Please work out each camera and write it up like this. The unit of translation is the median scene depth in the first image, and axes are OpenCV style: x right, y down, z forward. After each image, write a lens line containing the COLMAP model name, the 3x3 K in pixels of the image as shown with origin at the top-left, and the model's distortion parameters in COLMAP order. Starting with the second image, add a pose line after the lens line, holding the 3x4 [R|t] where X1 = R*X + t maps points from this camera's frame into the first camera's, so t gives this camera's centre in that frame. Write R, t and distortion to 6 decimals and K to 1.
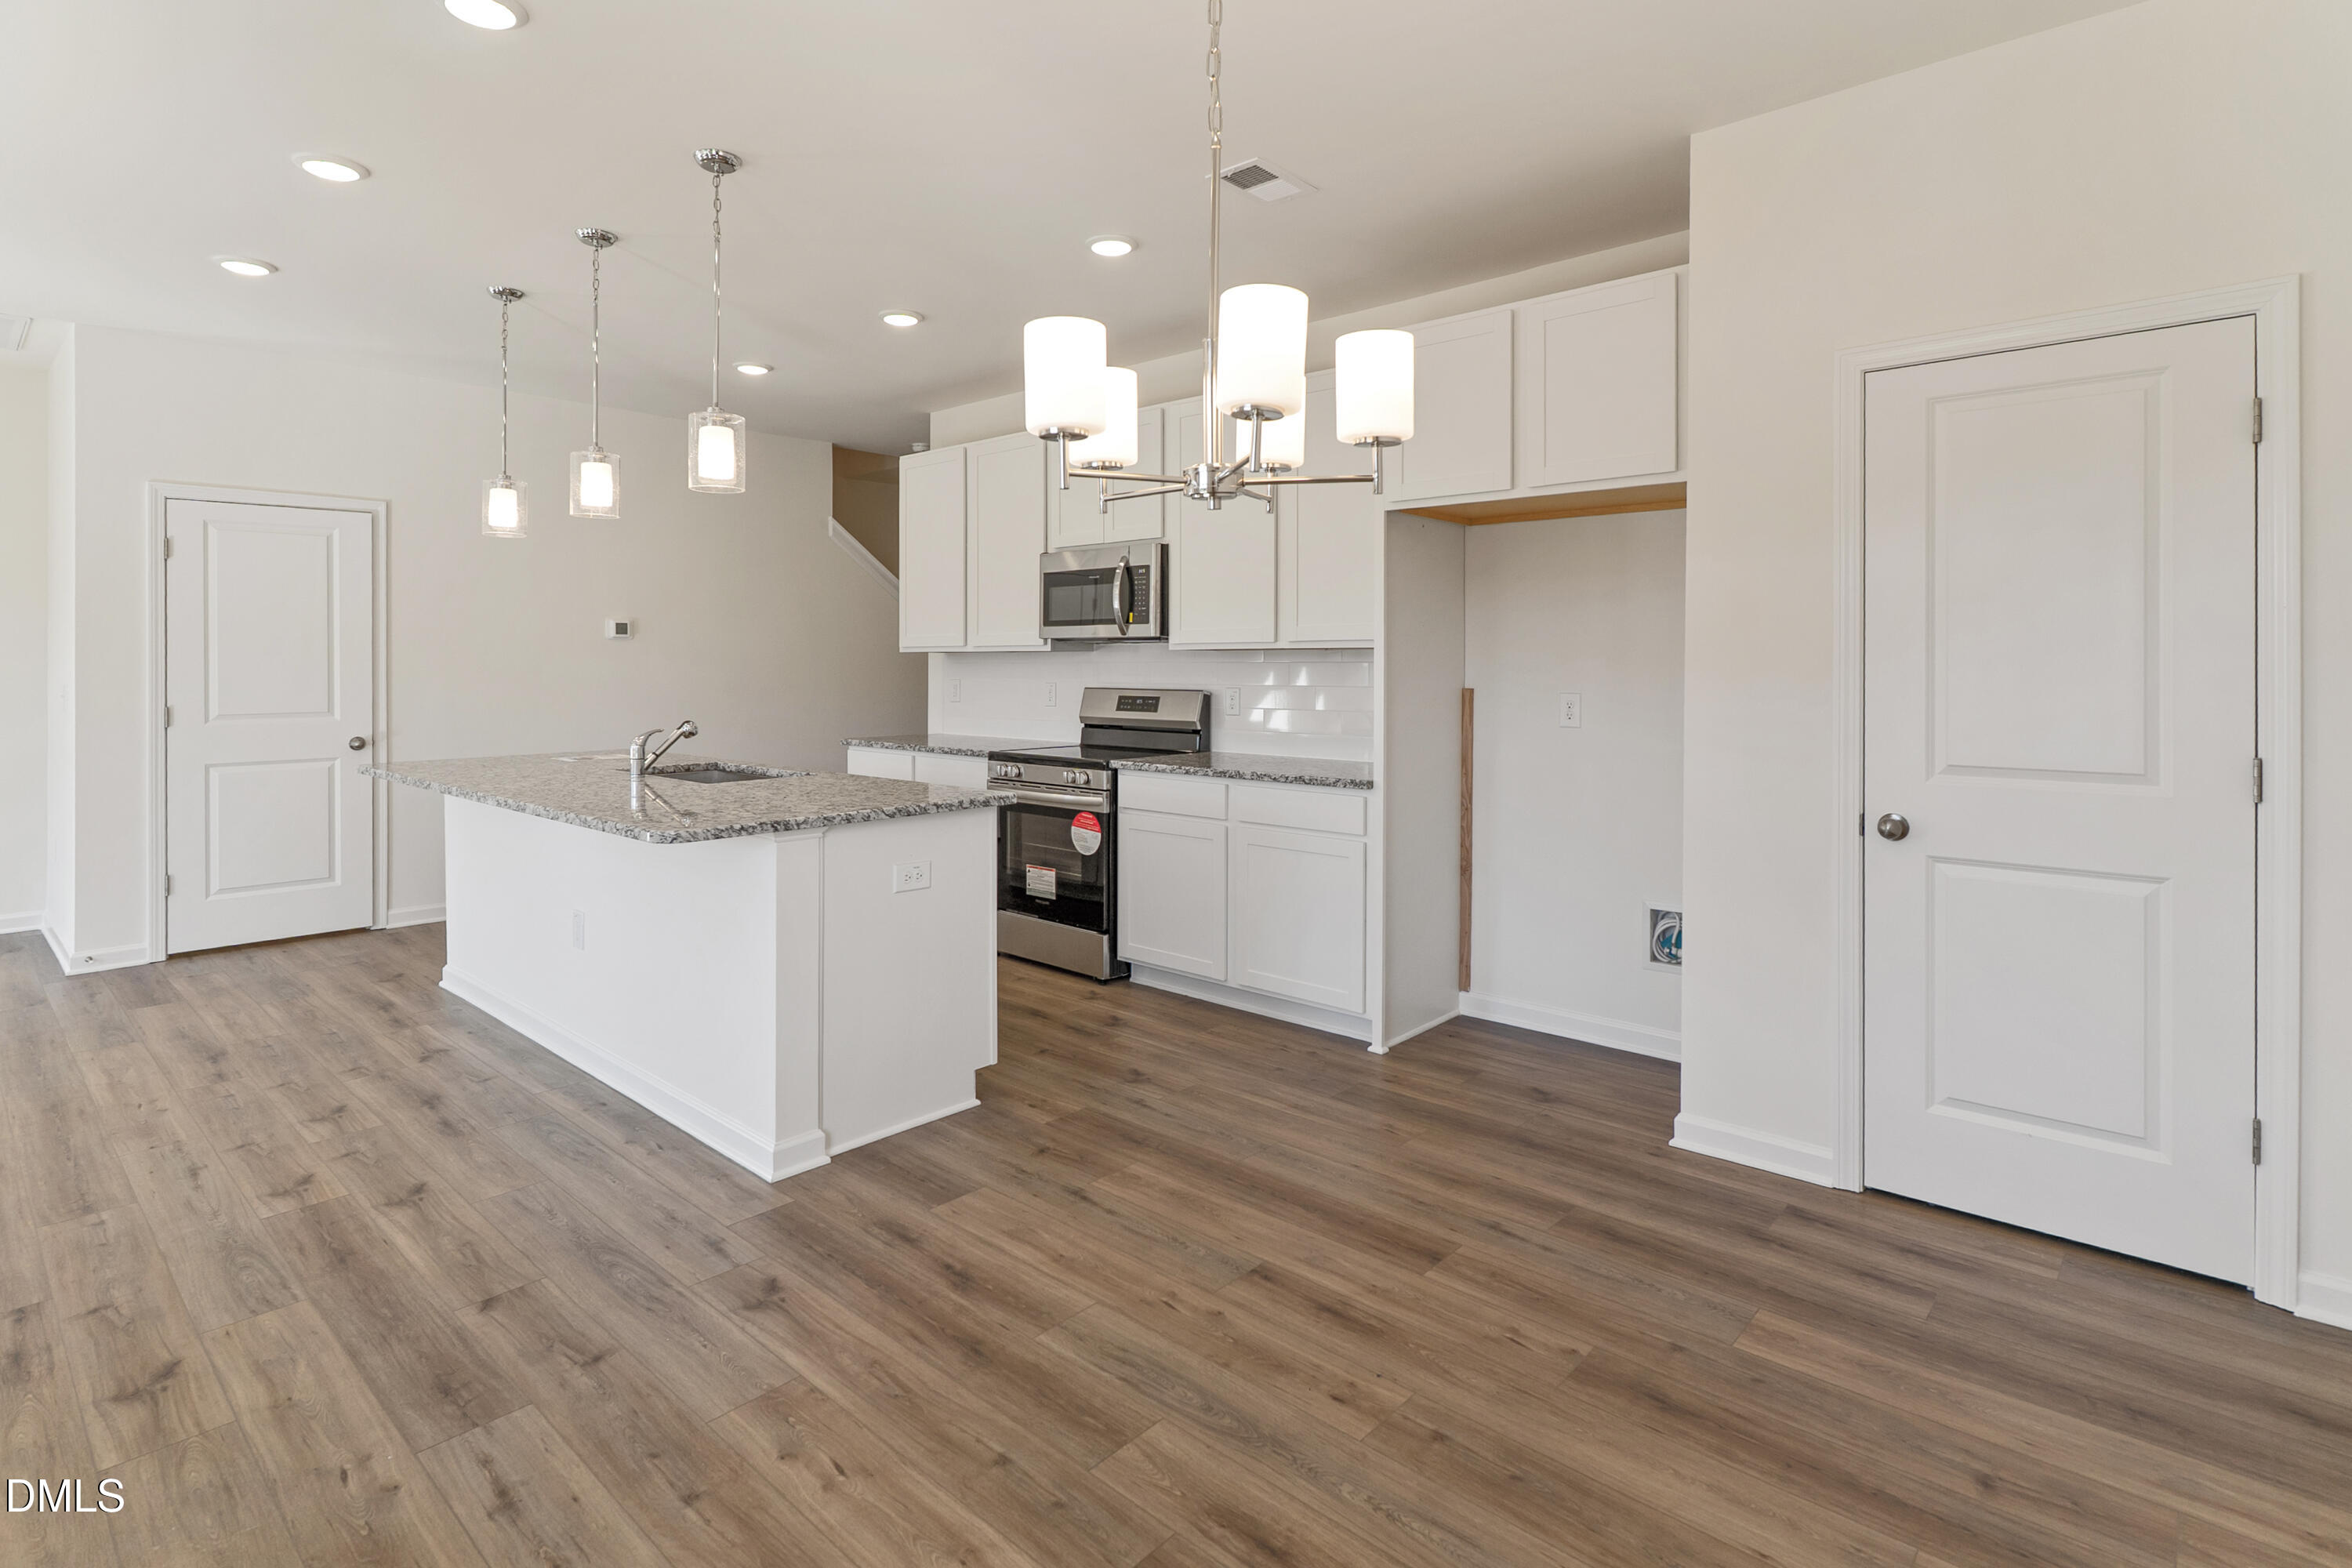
lens RADIAL K [[1167.8, 0, 1174.6], [0, 1167.8, 759.8], [0, 0, 1]] dist [0.000348, -0.001603]
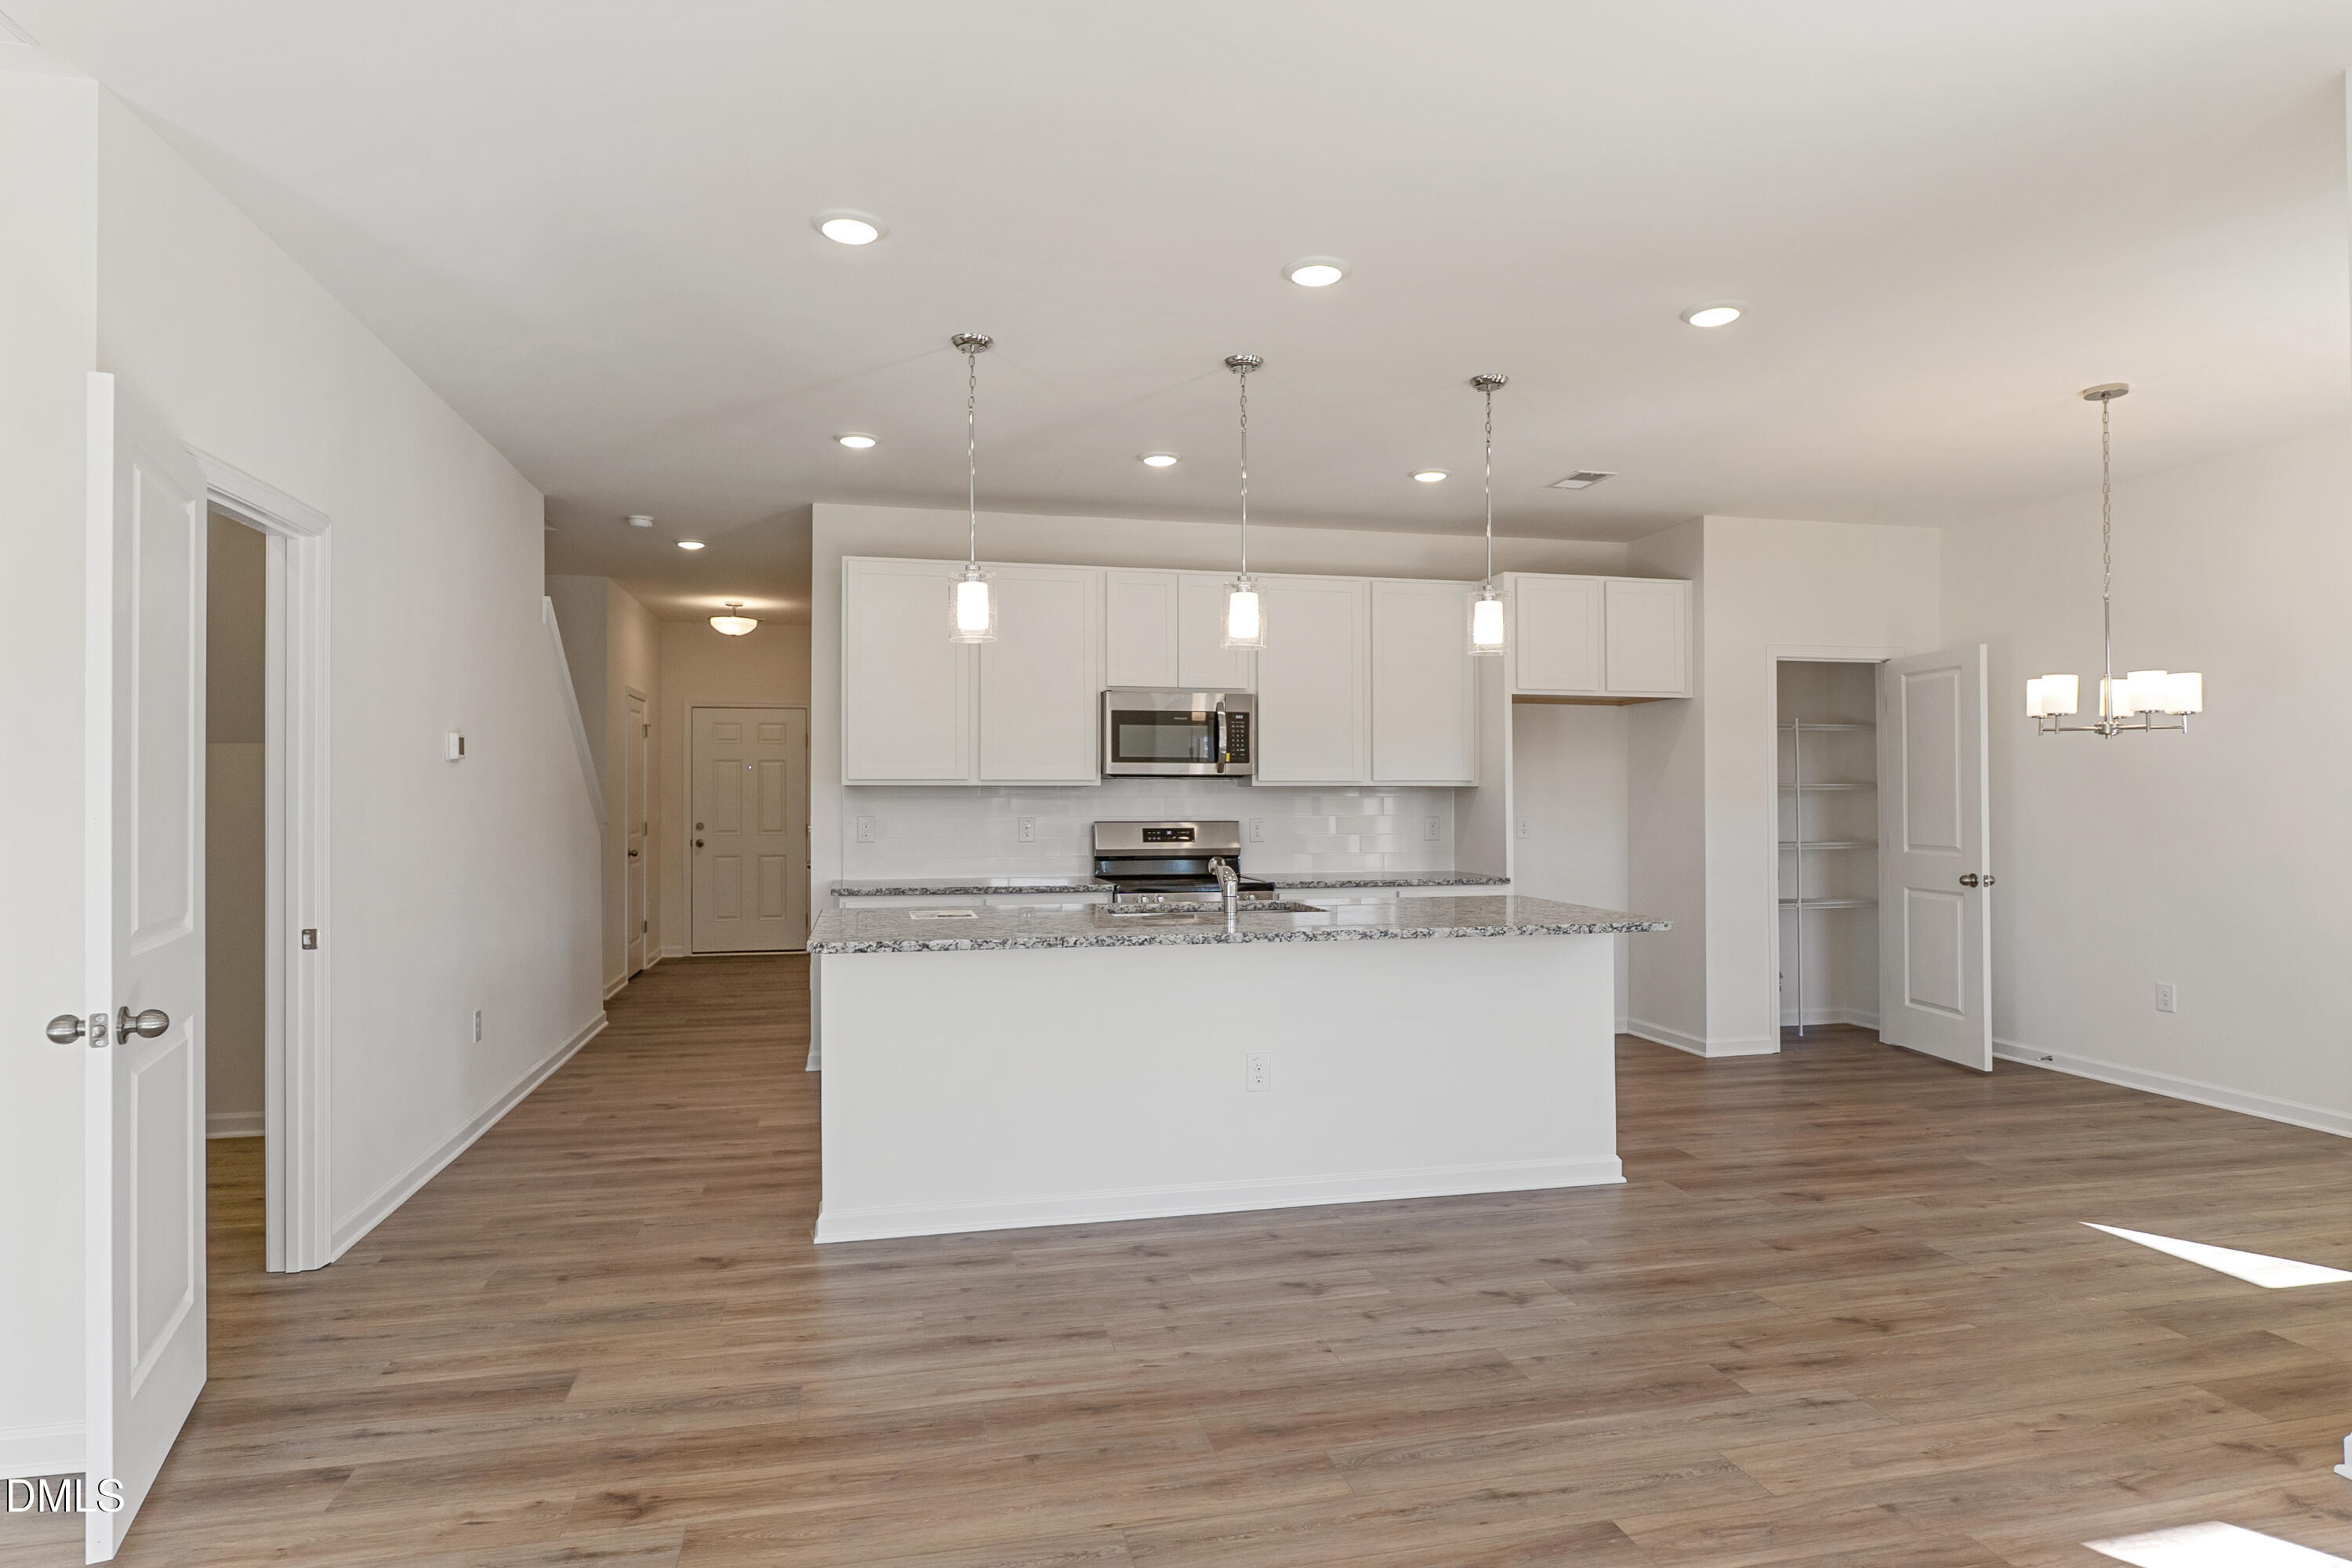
lens RADIAL K [[1305.7, 0, 1185.1], [0, 1305.7, 794.6], [0, 0, 1]] dist [-0.004109, -0.000981]
pose [[0.553781, 0.004924, 0.832648, -1.827522], [0.071770, 0.995979, -0.053623, -0.033081], [-0.829564, 0.089455, 0.551201, 0.548869]]
